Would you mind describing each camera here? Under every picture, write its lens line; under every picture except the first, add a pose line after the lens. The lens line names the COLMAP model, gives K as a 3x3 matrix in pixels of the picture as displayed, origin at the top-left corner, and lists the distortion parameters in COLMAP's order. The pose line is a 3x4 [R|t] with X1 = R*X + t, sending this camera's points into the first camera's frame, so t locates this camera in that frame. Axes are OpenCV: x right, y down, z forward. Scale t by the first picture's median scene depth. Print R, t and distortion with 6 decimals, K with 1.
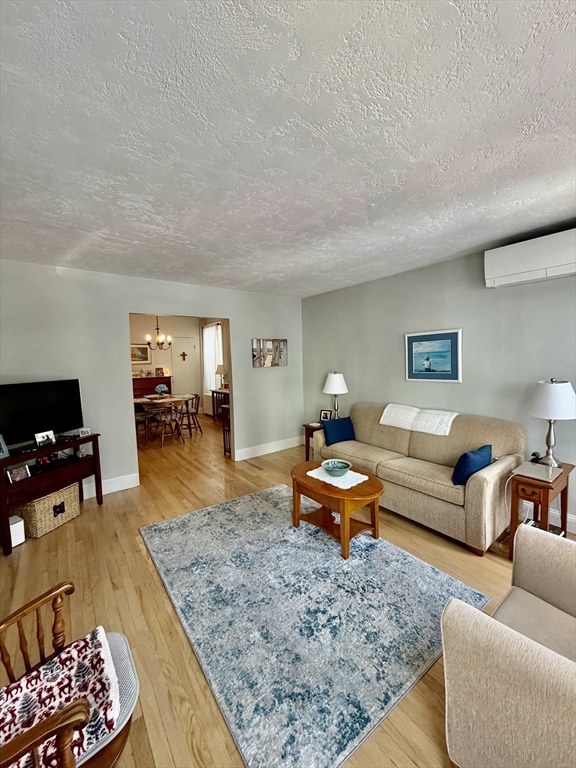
lens RADIAL K [[307.5, 0, 285.4], [0, 307.5, 381.7], [0, 0, 1]] dist [-0.001394, -0.000563]
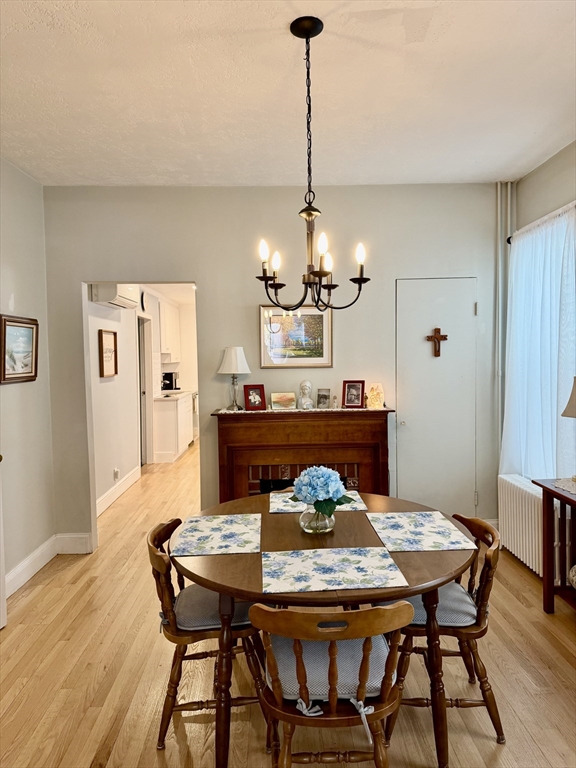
lens RADIAL K [[515.7, 0, 285.3], [0, 515.7, 383.3], [0, 0, 1]] dist [-0.001450, -0.003173]
pose [[0.812052, 0.037904, -0.582353, -0.170214], [-0.045191, 0.998976, 0.002007, -0.040717], [0.581833, 0.024687, 0.812933, 0.551381]]
